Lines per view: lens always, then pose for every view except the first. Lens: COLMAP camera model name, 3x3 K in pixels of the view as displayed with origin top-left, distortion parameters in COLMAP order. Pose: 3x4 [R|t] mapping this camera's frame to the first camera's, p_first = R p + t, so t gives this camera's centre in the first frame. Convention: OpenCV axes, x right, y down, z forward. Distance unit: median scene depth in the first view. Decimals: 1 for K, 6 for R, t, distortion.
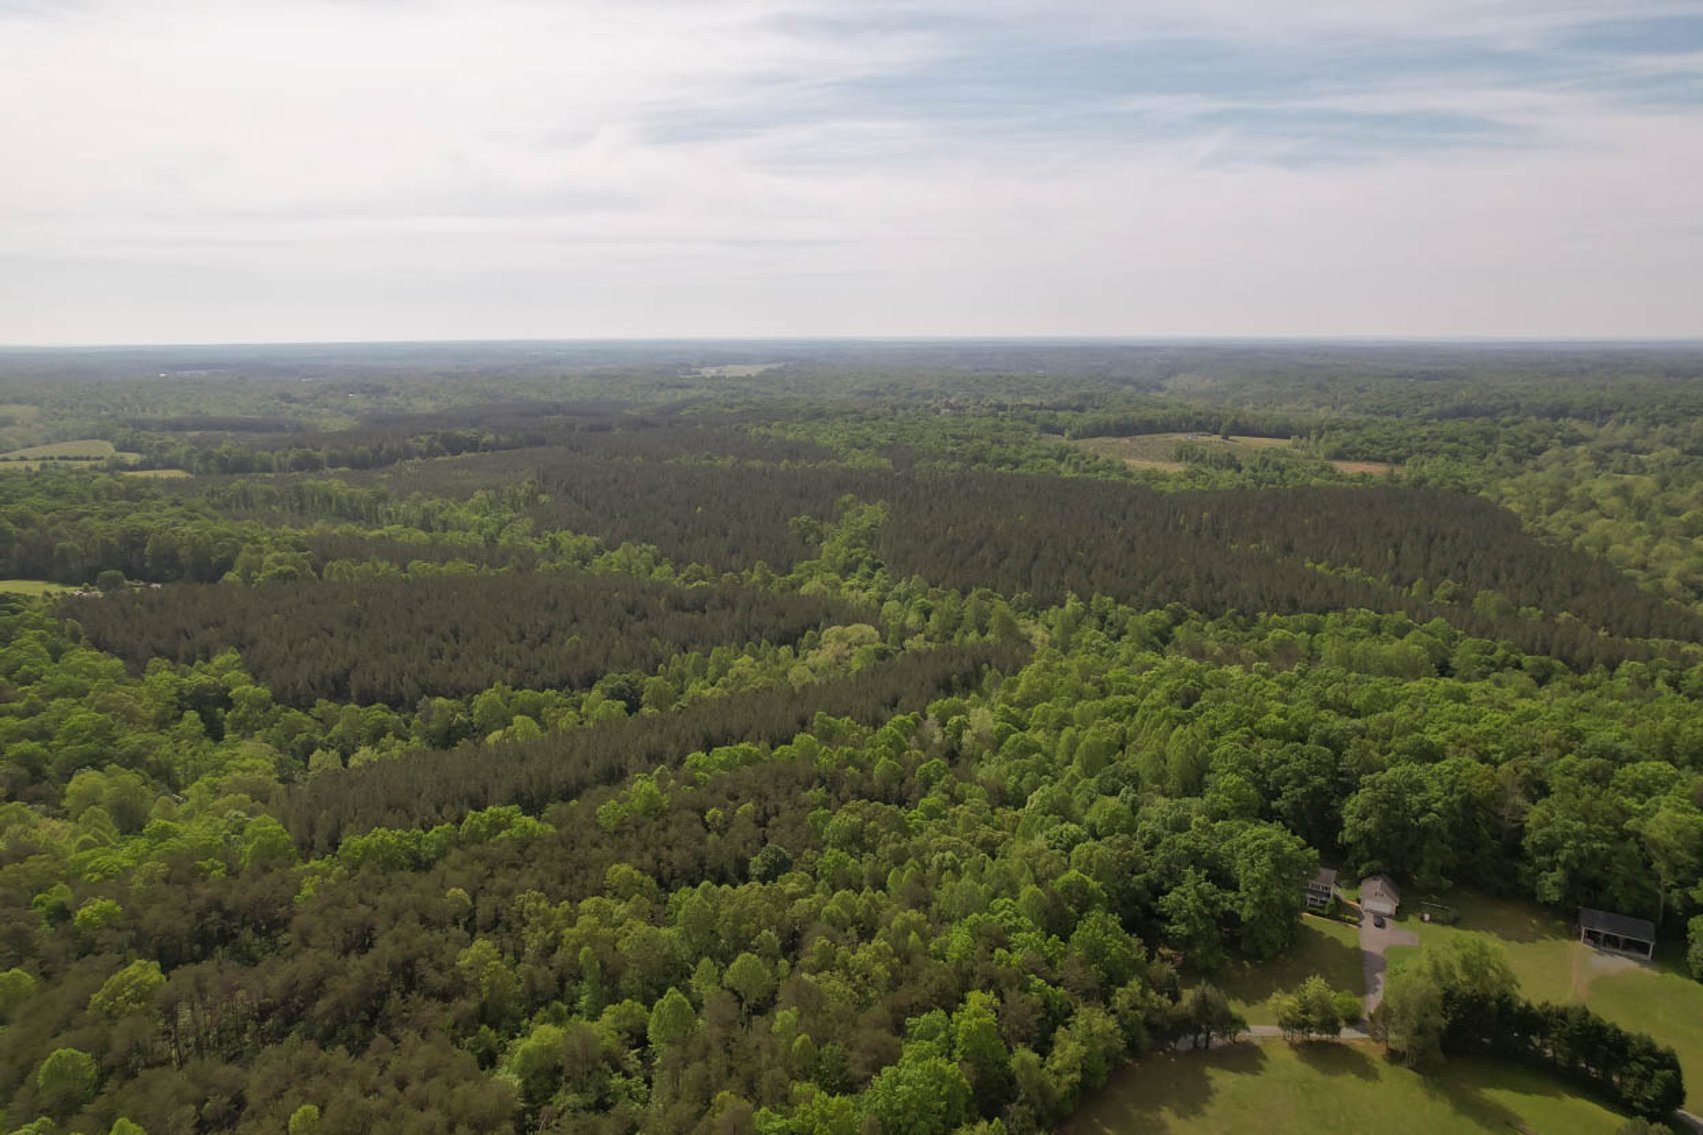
lens RADIAL K [[1109.7, 0, 849.3], [0, 1109.7, 577.8], [0, 0, 1]] dist [-0.048325, 0.024782]
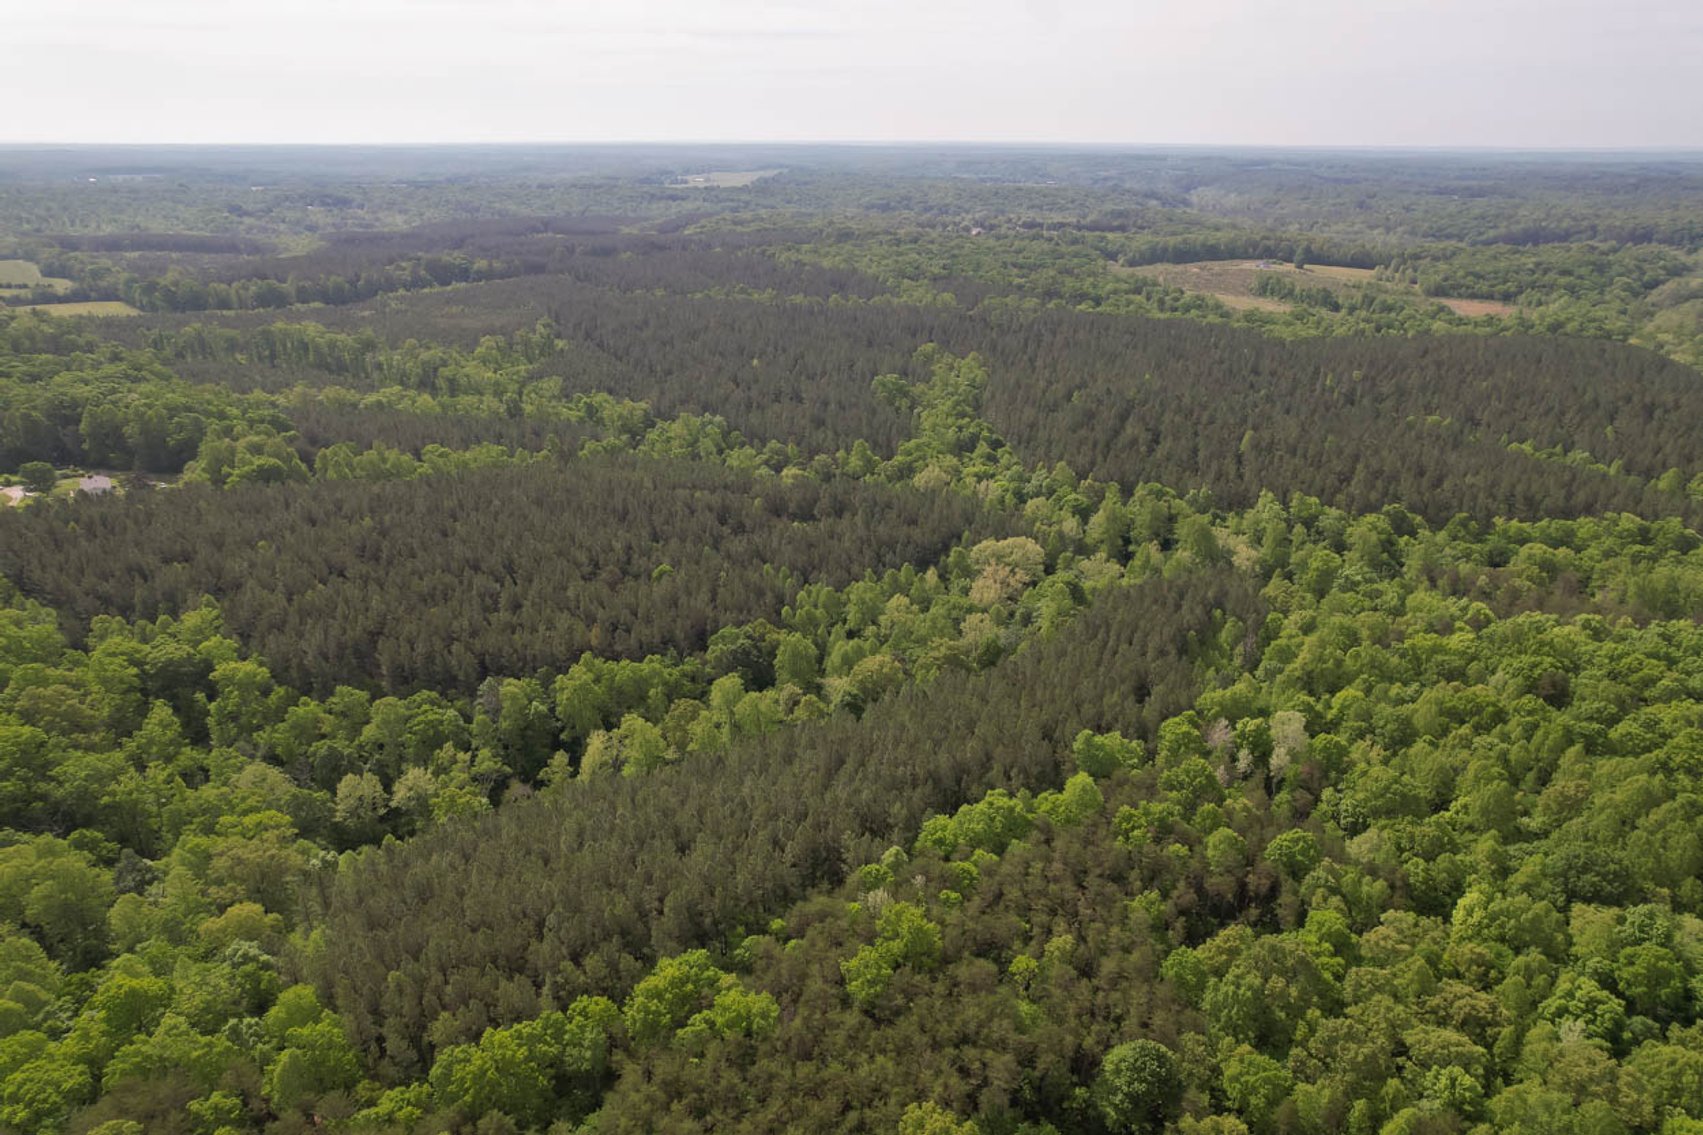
lens RADIAL K [[1103.9, 0, 838.7], [0, 1103.9, 593.3], [0, 0, 1]] dist [-0.071853, 0.068835]
pose [[0.999859, 0.001283, 0.016733, -0.067096], [-0.004235, 0.984095, 0.177594, -0.029317], [-0.016239, -0.177639, 0.983962, 0.121654]]
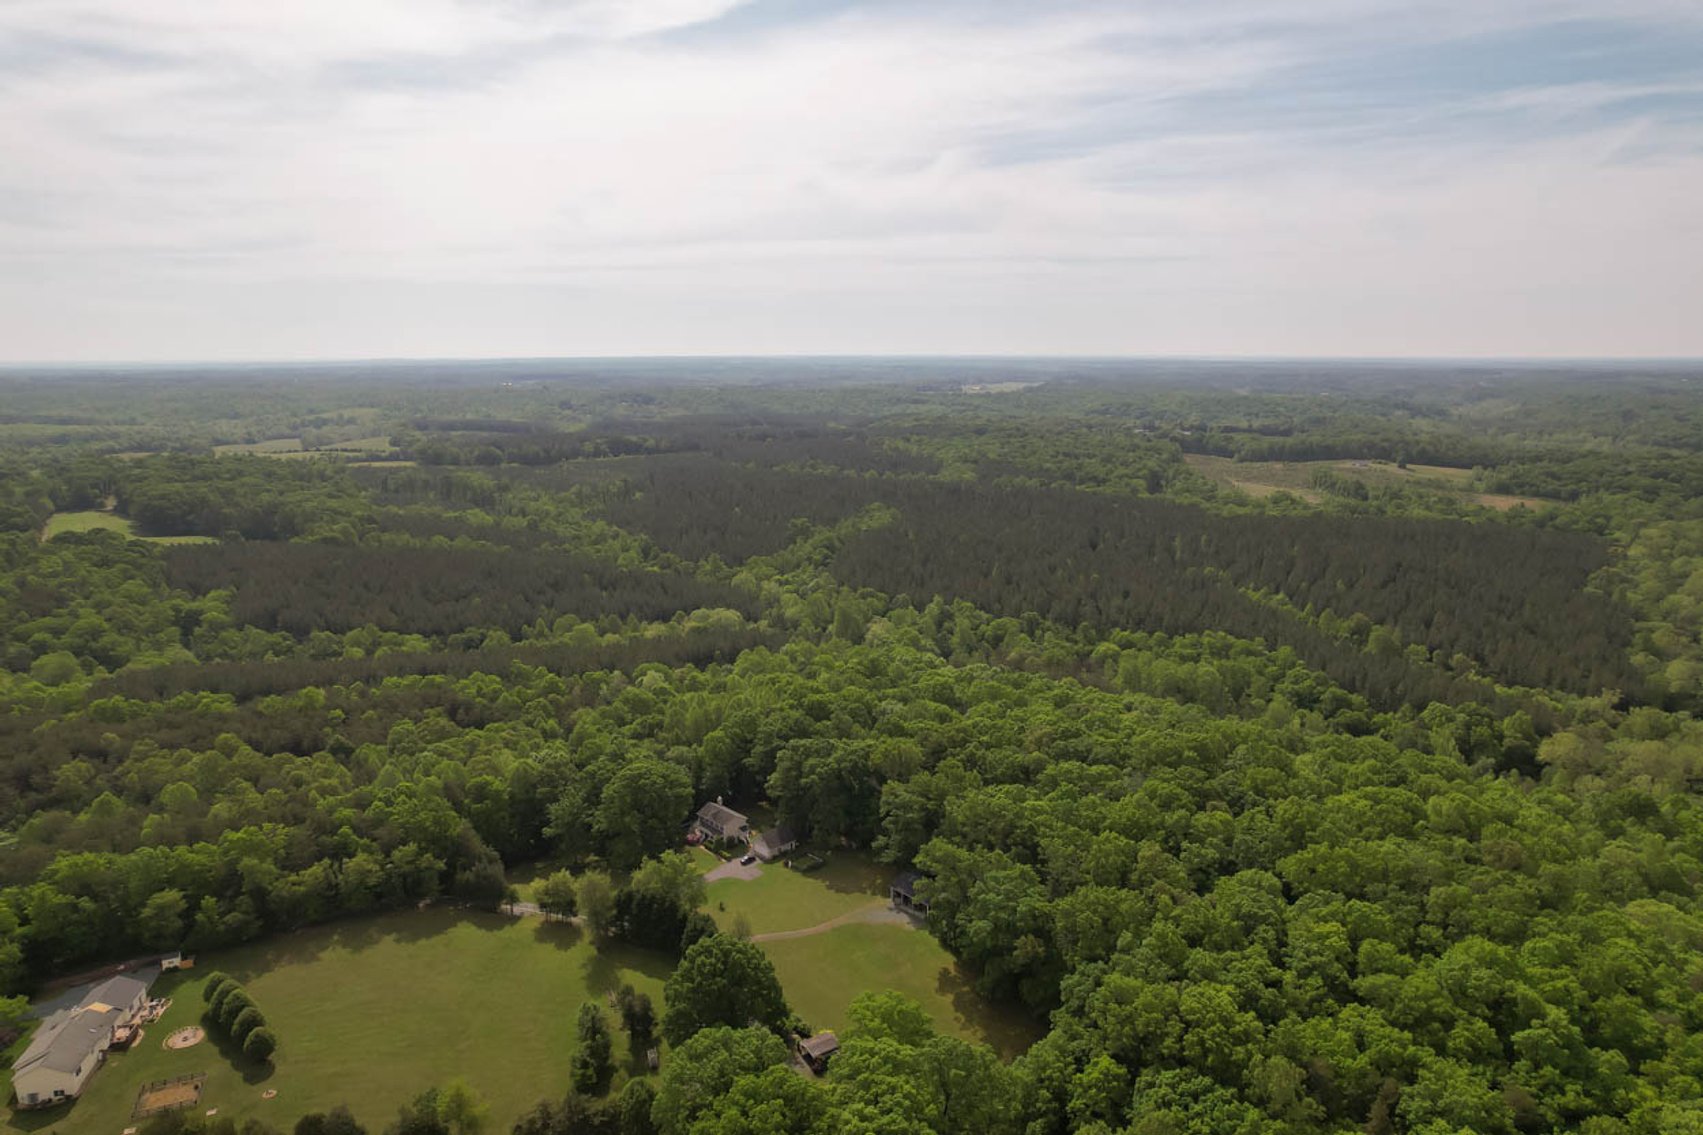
lens RADIAL K [[1098.0, 0, 862.2], [0, 1098.0, 573.1], [0, 0, 1]] dist [-0.032458, 0.024923]
pose [[0.954530, 0.062389, -0.291514, 0.246747], [-0.067288, 0.997710, -0.006800, 0.001424], [0.290422, 0.026106, 0.956542, -0.026828]]
